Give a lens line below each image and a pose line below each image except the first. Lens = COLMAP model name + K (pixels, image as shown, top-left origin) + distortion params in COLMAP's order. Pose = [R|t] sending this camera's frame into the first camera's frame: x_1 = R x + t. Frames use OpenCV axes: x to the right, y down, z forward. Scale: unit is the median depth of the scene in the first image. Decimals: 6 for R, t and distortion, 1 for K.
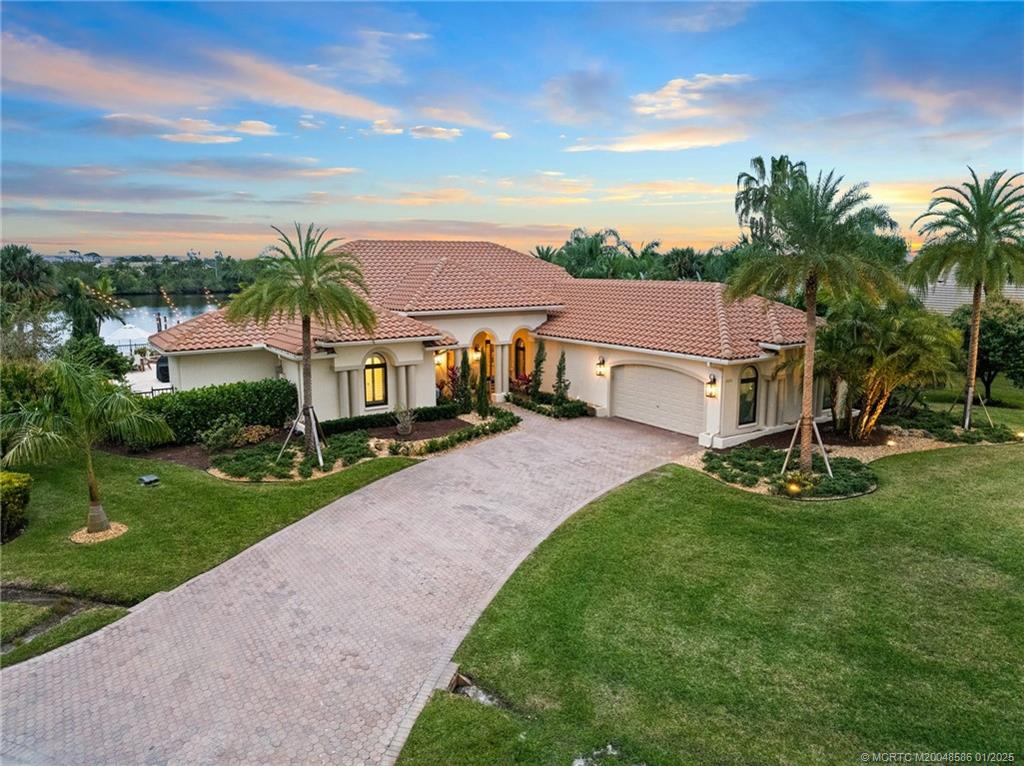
lens RADIAL K [[730.0, 0, 515.5], [0, 730.0, 384.6], [0, 0, 1]] dist [-0.029975, -0.011153]
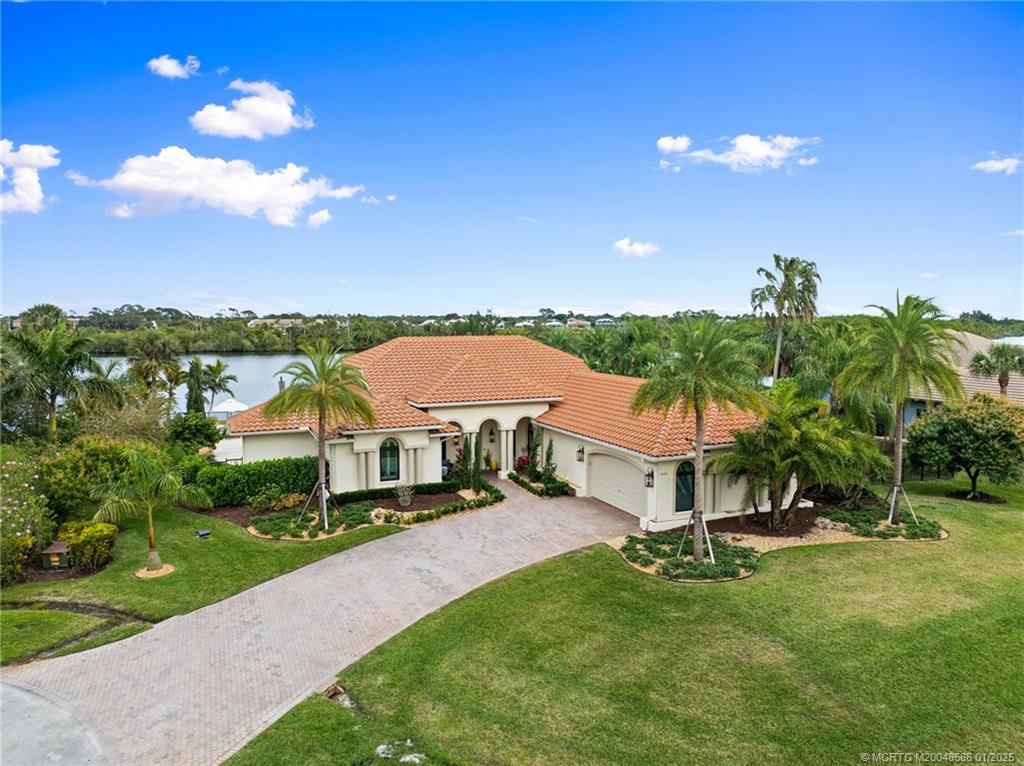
lens RADIAL K [[730.0, 0, 510.5], [0, 730.0, 379.7], [0, 0, 1]] dist [-0.029975, -0.011153]
pose [[0.983148, 0.015967, -0.182113, 0.316660], [-0.030695, 0.996453, -0.078347, -0.068803], [0.180216, 0.082617, 0.980151, -0.256840]]
